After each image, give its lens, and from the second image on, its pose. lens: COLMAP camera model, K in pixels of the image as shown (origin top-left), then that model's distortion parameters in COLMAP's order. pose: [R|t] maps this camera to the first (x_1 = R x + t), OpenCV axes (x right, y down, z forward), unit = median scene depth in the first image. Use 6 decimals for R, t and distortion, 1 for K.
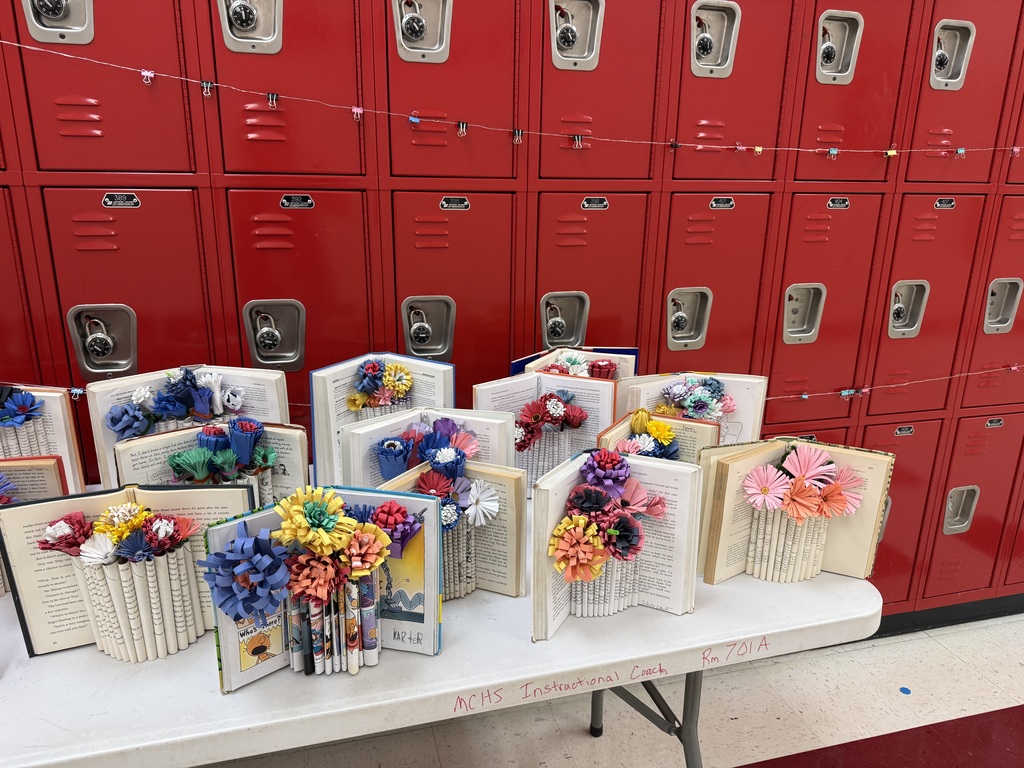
lens RADIAL K [[723.8, 0, 512.0], [0, 723.8, 384.0], [0, 0, 1]] dist [0.106104, -0.164440]
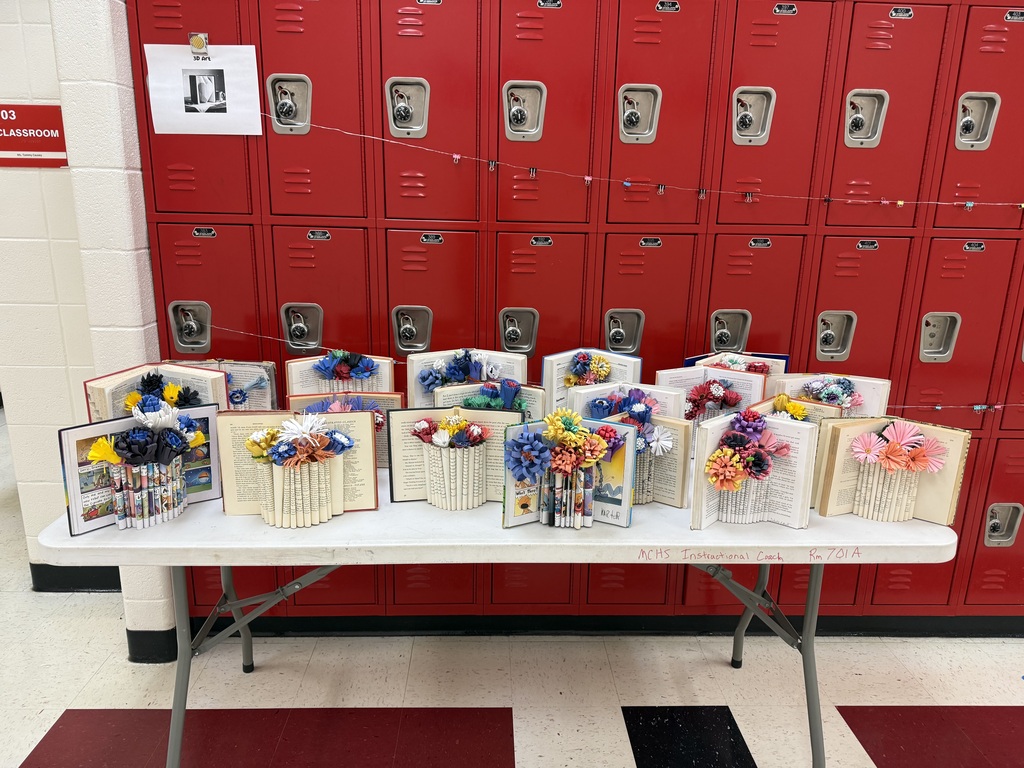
lens RADIAL K [[726.8, 0, 512.0], [0, 726.8, 384.0], [0, 0, 1]] dist [0.108665, -0.163072]
pose [[0.972543, 0.061595, -0.224423, -0.007634], [-0.070119, 0.997081, -0.030204, 0.091326], [0.221908, 0.045111, 0.974024, -0.454881]]
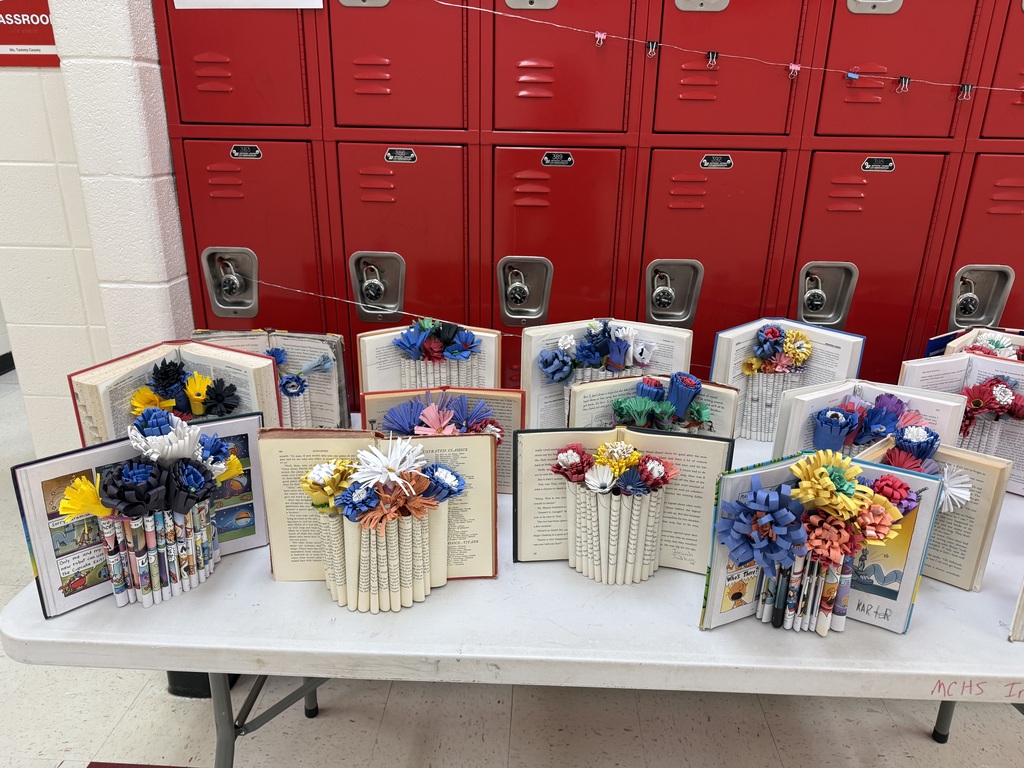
lens RADIAL K [[726.8, 0, 512.0], [0, 726.8, 384.0], [0, 0, 1]] dist [0.108665, -0.163072]
pose [[0.950969, 0.103612, -0.291416, -0.256454], [-0.088104, 0.993930, 0.065882, 0.012745], [0.296473, -0.036976, 0.954325, -0.065119]]
